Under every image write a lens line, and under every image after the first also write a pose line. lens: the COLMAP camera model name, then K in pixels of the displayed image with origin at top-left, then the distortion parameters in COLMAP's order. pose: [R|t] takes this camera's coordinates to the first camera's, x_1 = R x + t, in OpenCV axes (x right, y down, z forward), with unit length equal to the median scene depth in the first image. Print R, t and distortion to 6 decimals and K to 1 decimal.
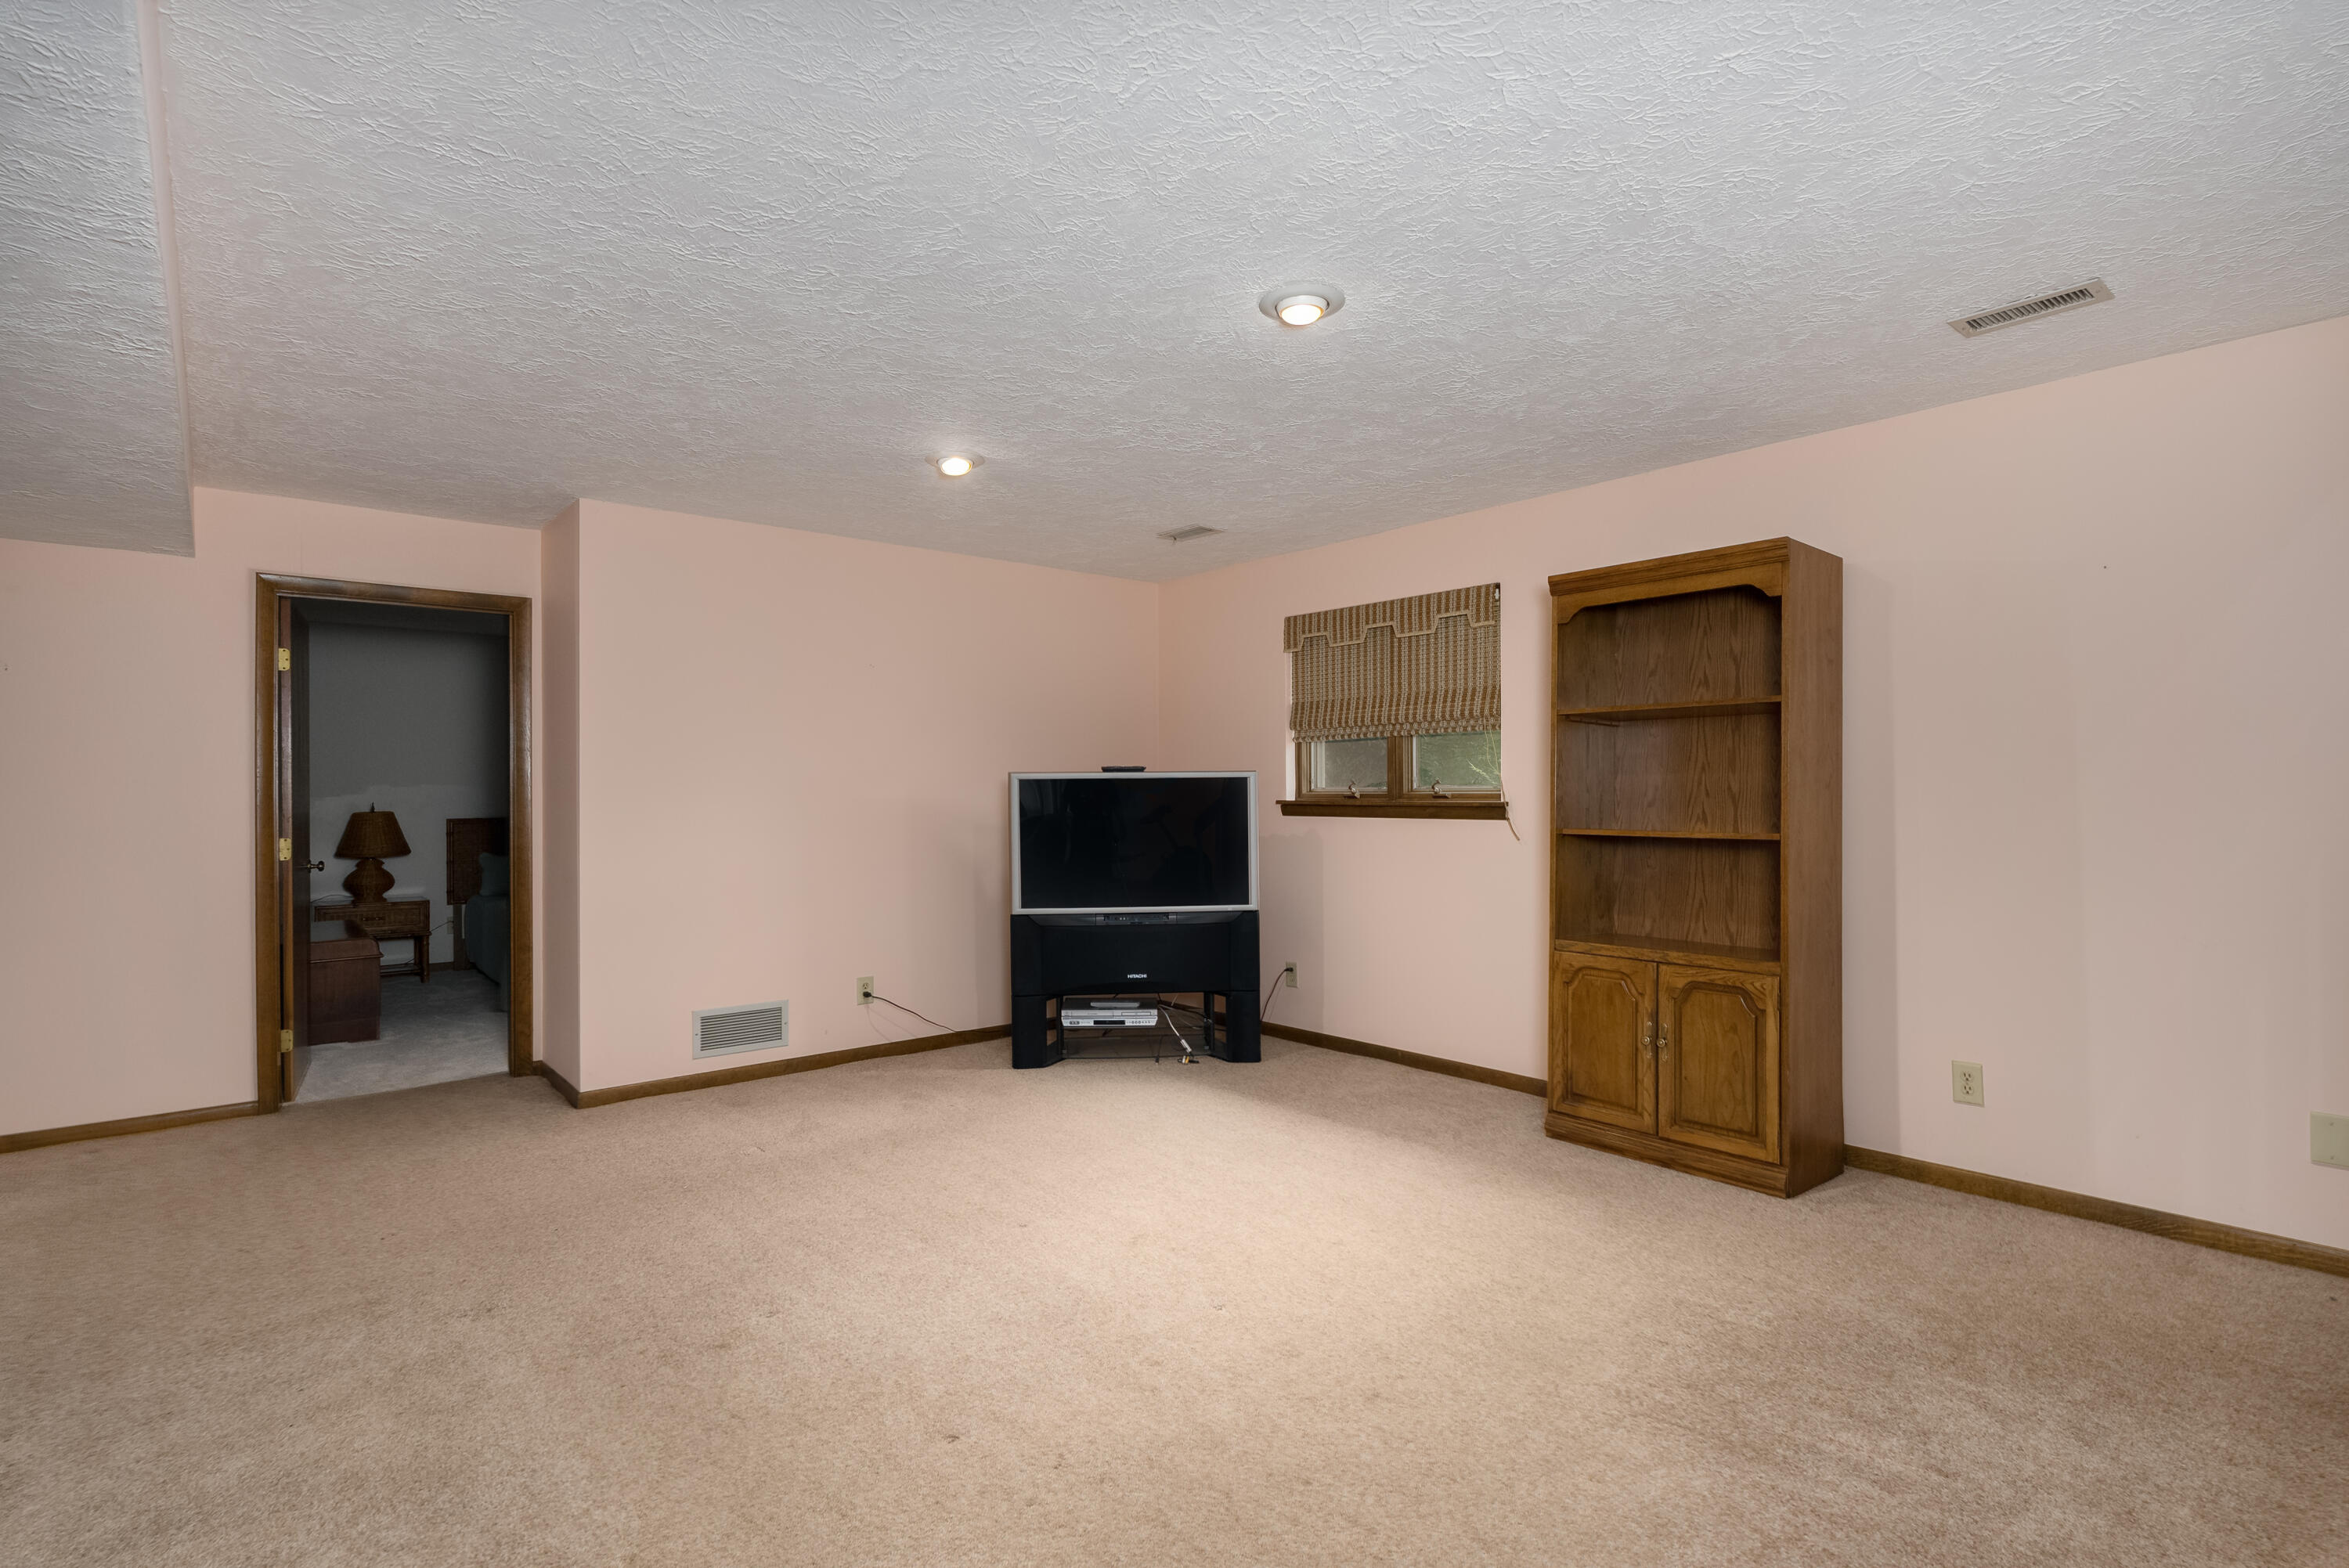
lens RADIAL K [[1097.4, 0, 1159.2], [0, 1097.4, 794.8], [0, 0, 1]] dist [-0.003284, 0.000135]
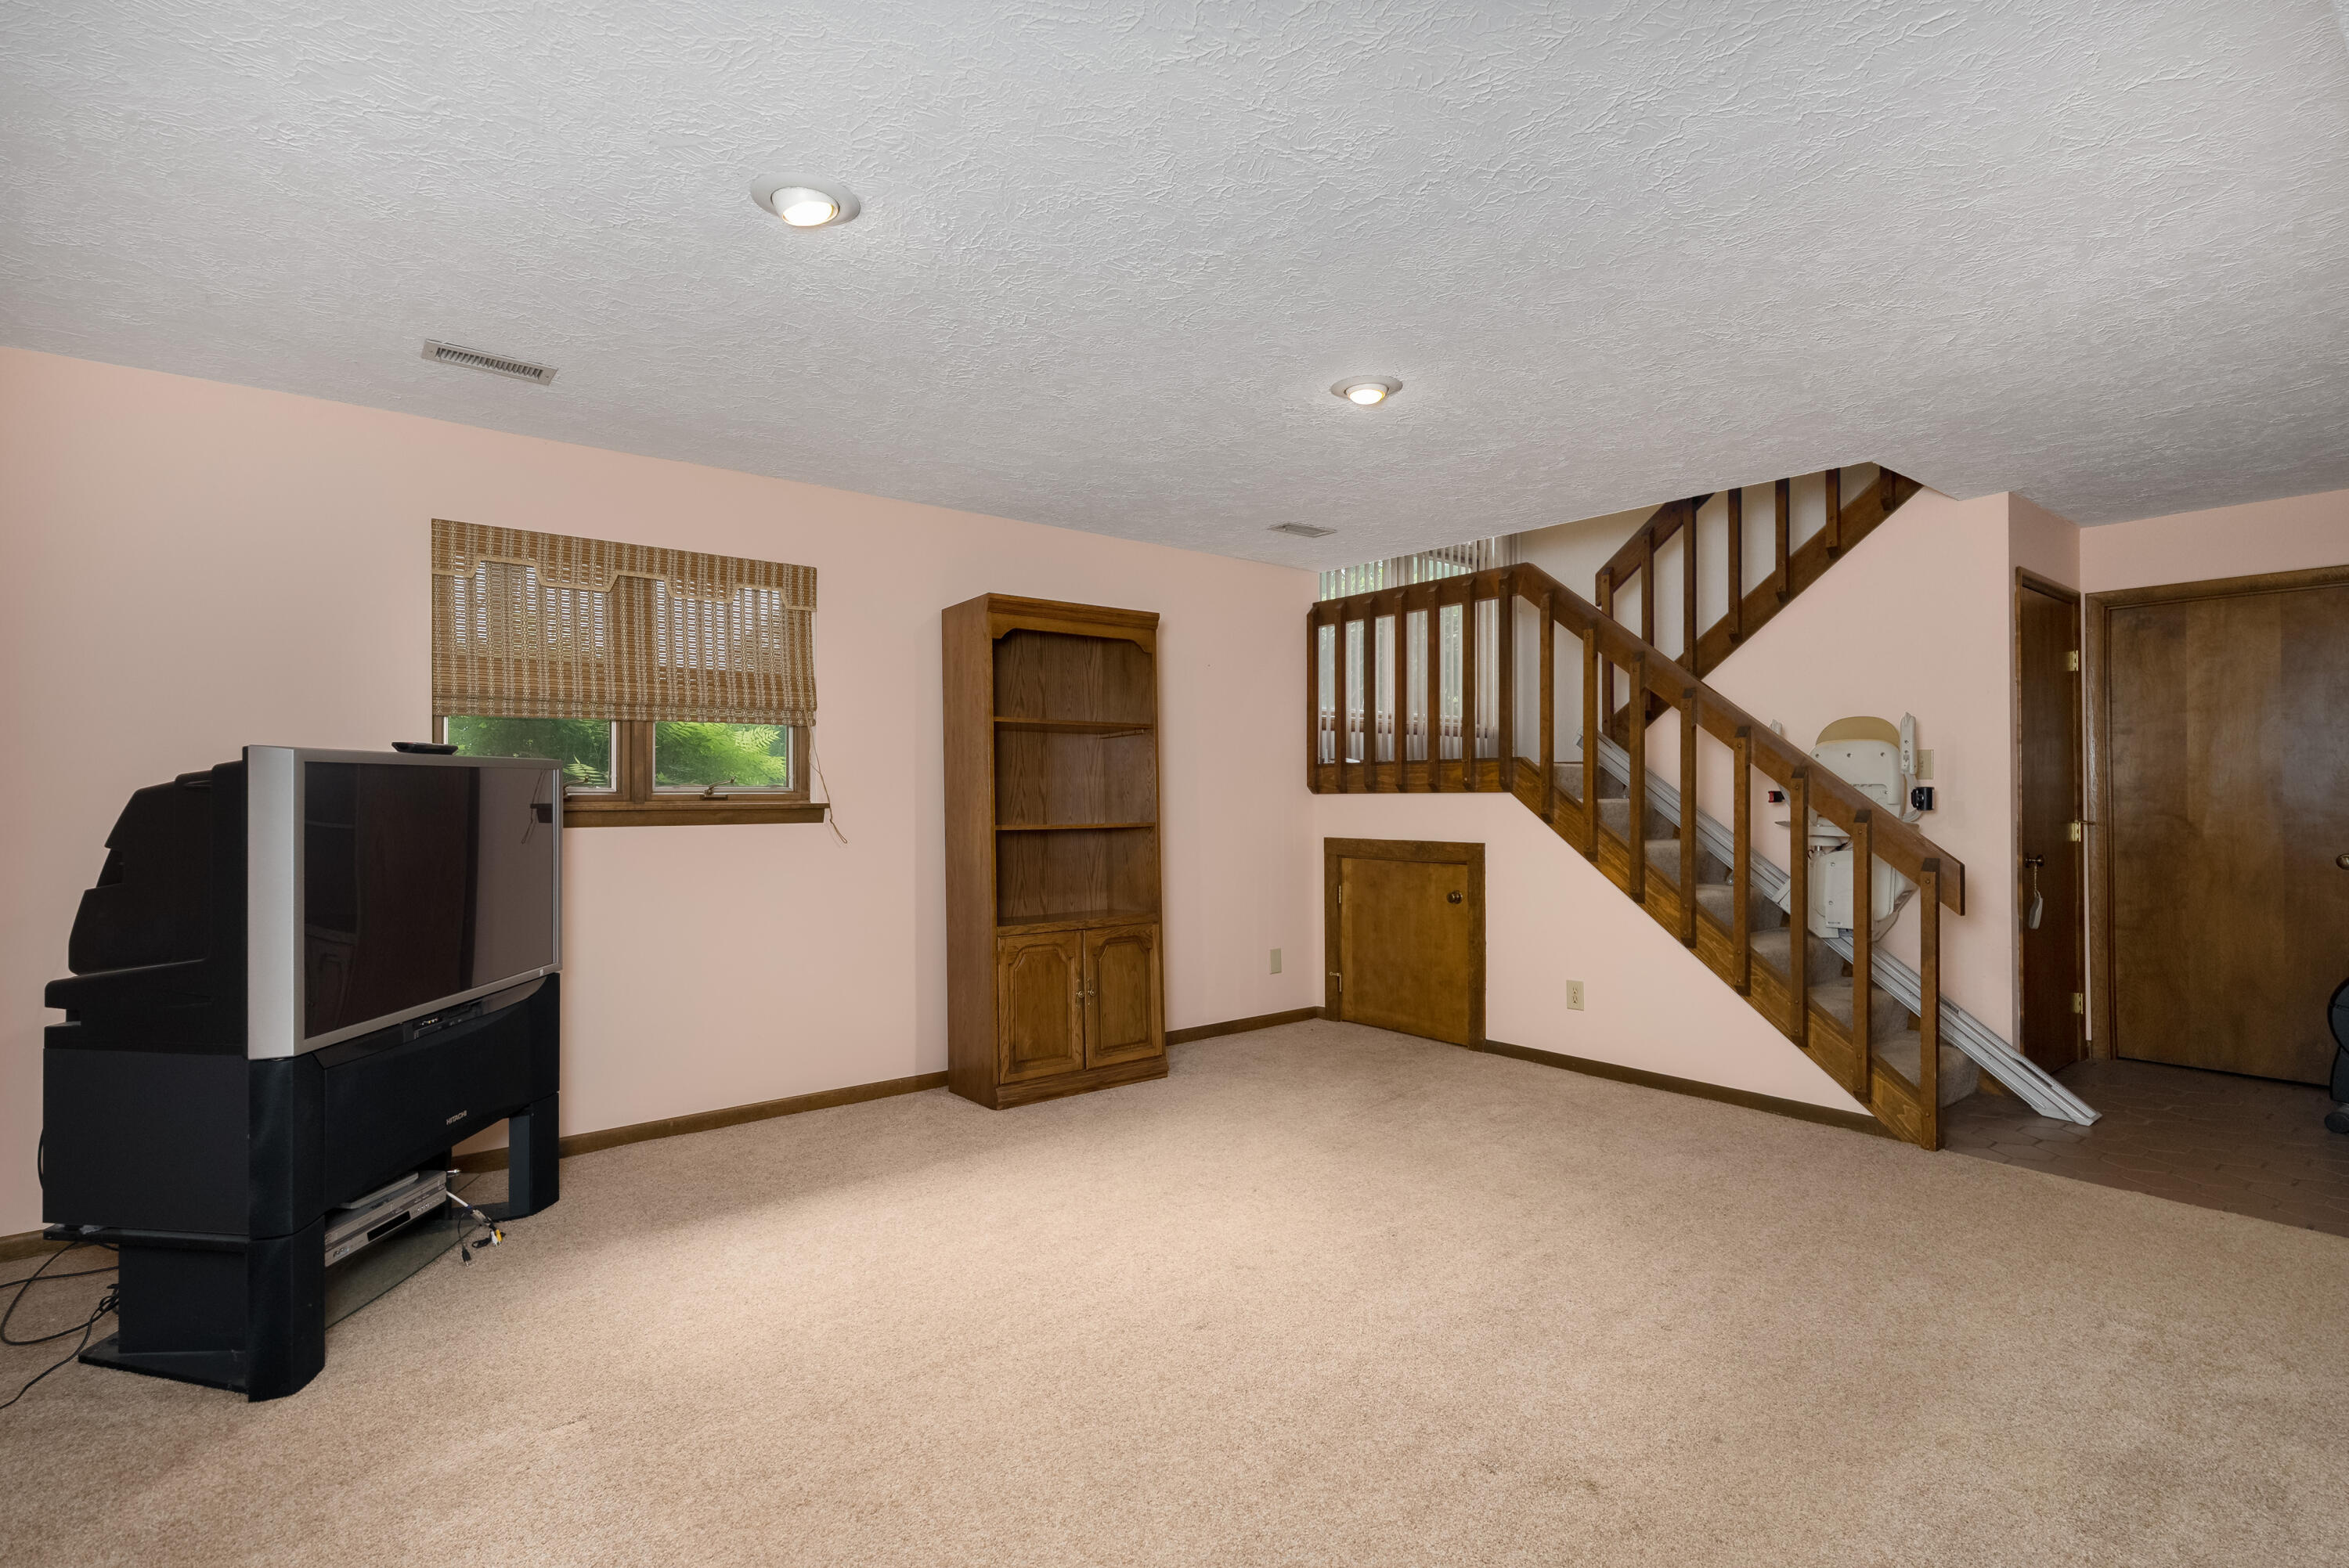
lens RADIAL K [[1097.4, 0, 1160.0], [0, 1097.4, 788.0], [0, 0, 1]] dist [-0.003284, 0.000135]
pose [[0.034991, 0.018341, 0.999219, -0.764336], [0.006978, 0.999803, -0.018596, 0.015816], [-0.999363, 0.007623, 0.034856, 0.842658]]
